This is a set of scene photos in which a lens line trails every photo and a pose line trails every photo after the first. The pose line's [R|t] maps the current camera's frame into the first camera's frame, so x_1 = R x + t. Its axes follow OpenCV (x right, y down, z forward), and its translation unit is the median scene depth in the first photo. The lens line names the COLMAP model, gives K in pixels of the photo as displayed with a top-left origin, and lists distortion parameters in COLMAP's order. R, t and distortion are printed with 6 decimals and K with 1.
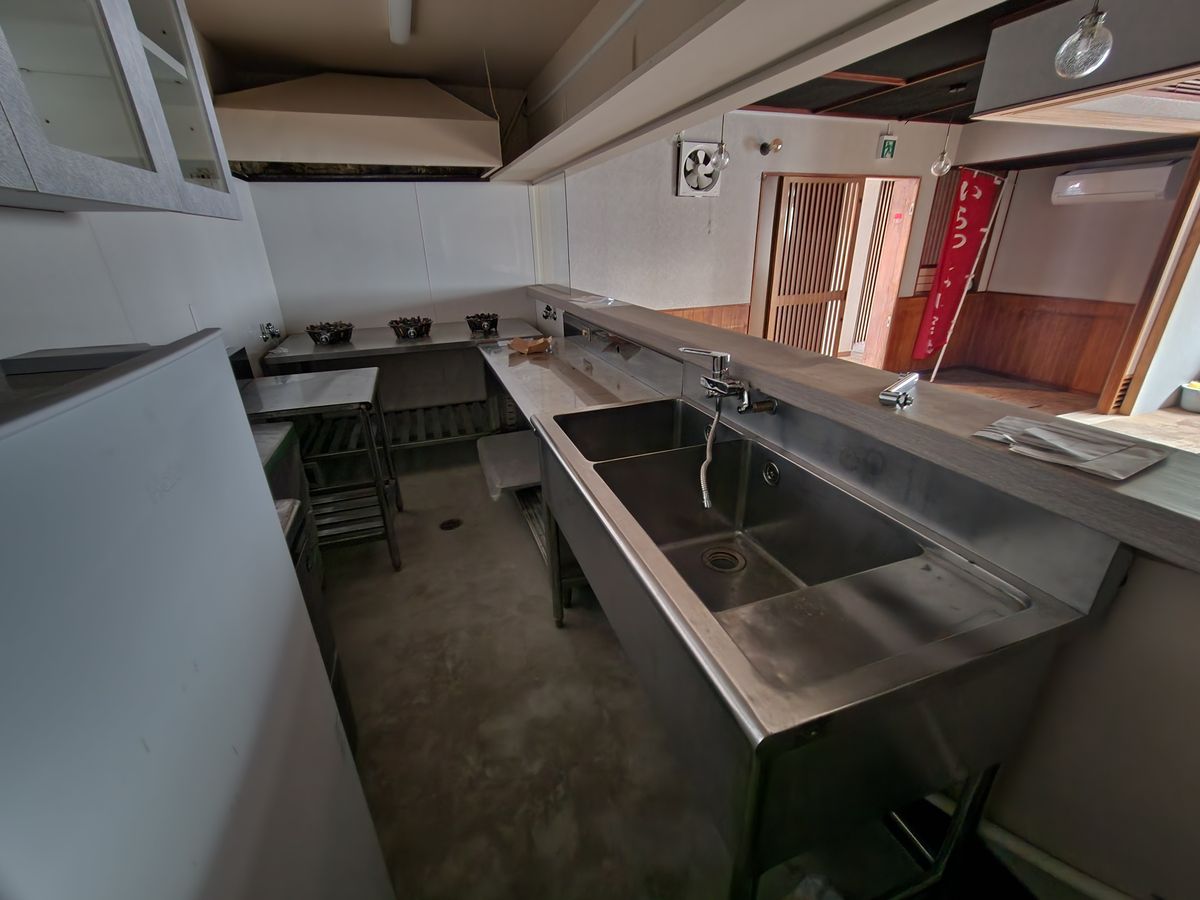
lens RADIAL K [[492.9, 0, 598.1], [0, 492.9, 446.6], [0, 0, 1]] dist [0.001189, 0.000049]
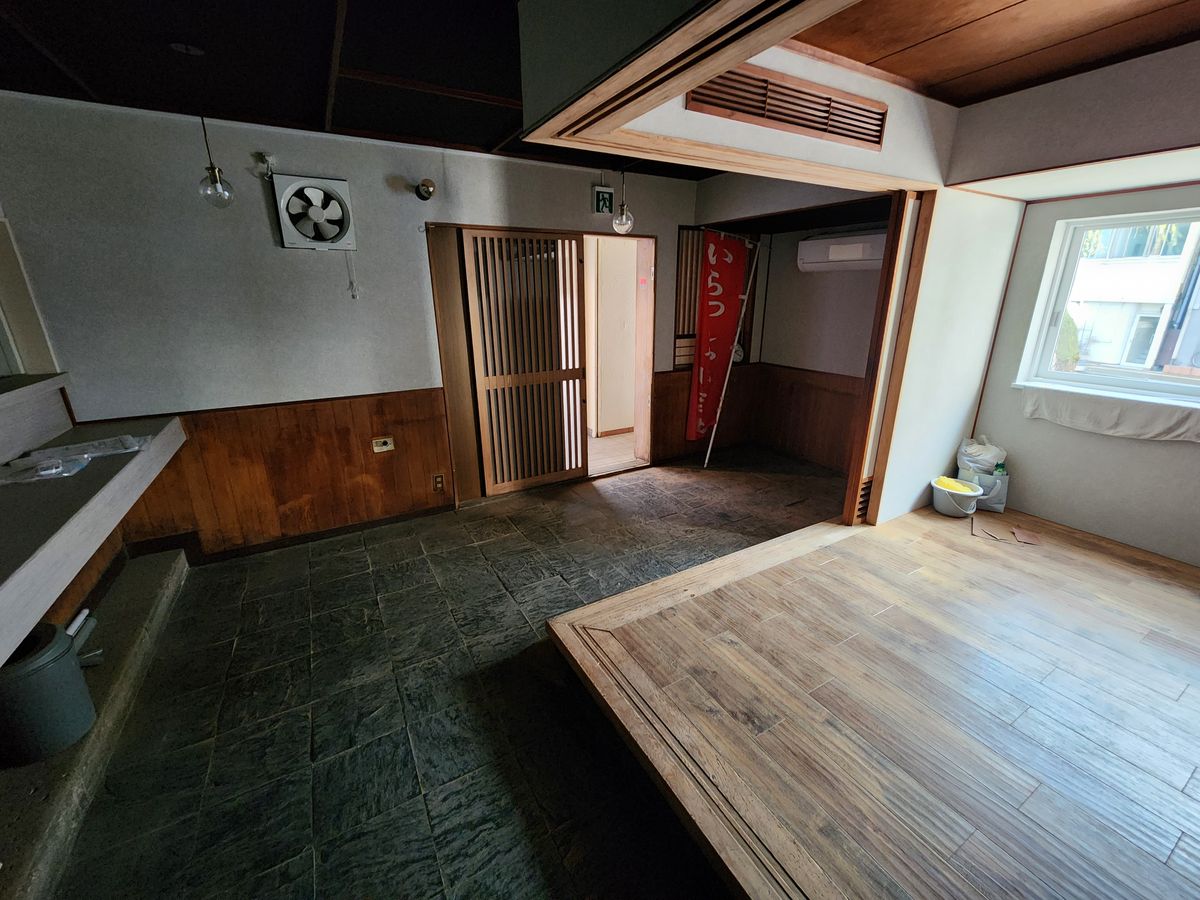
lens RADIAL K [[486.8, 0, 601.0], [0, 486.8, 445.8], [0, 0, 1]] dist [-0.001464, -0.000465]
pose [[0.984129, -0.038690, 0.173185, 0.440260], [0.054378, 0.994743, -0.086776, -0.130518], [-0.168917, 0.094816, 0.981059, 0.246970]]
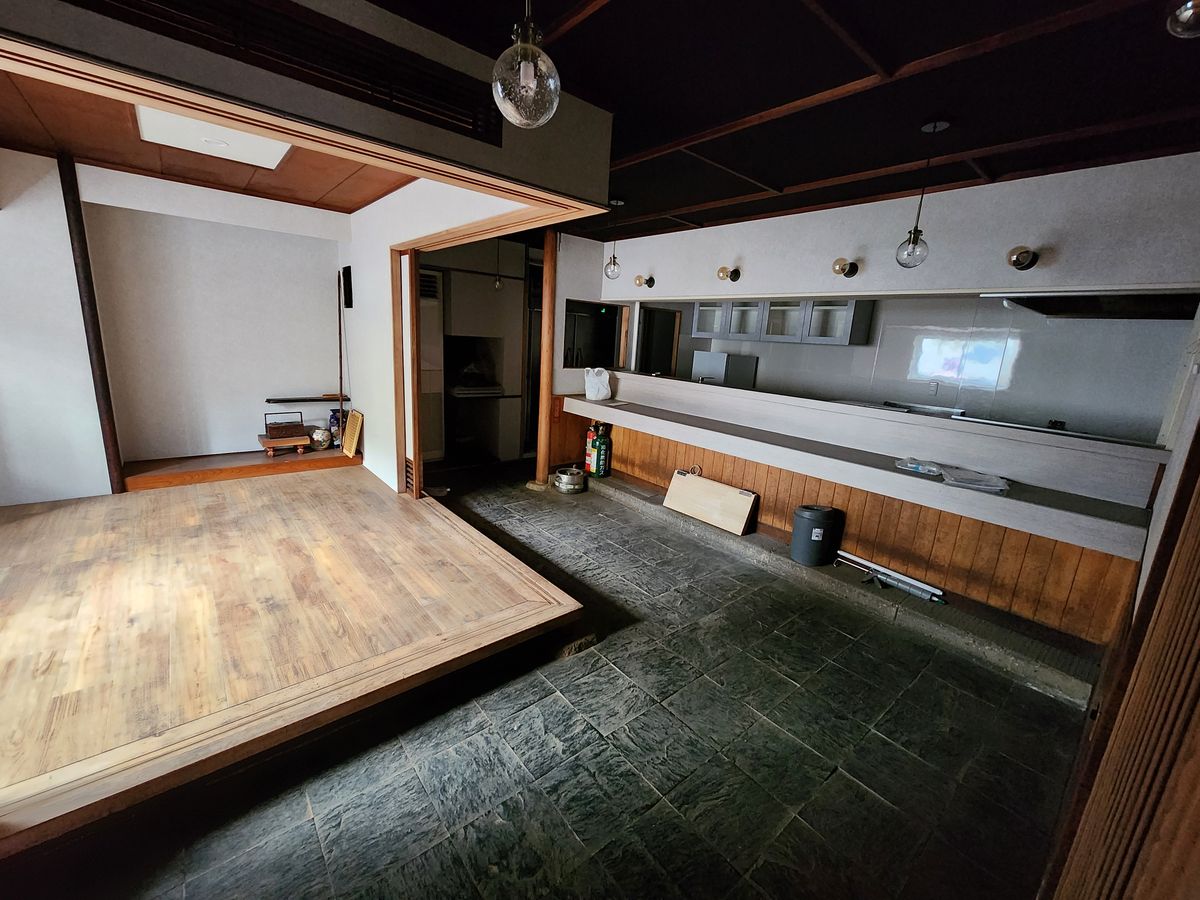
lens RADIAL K [[486.8, 0, 601.0], [0, 486.8, 445.8], [0, 0, 1]] dist [-0.001464, -0.000465]
pose [[-0.934953, 0.041338, -0.352356, 0.656661], [-0.175772, 0.808745, 0.561281, -0.508075], [0.308168, 0.586705, -0.748872, 1.160829]]
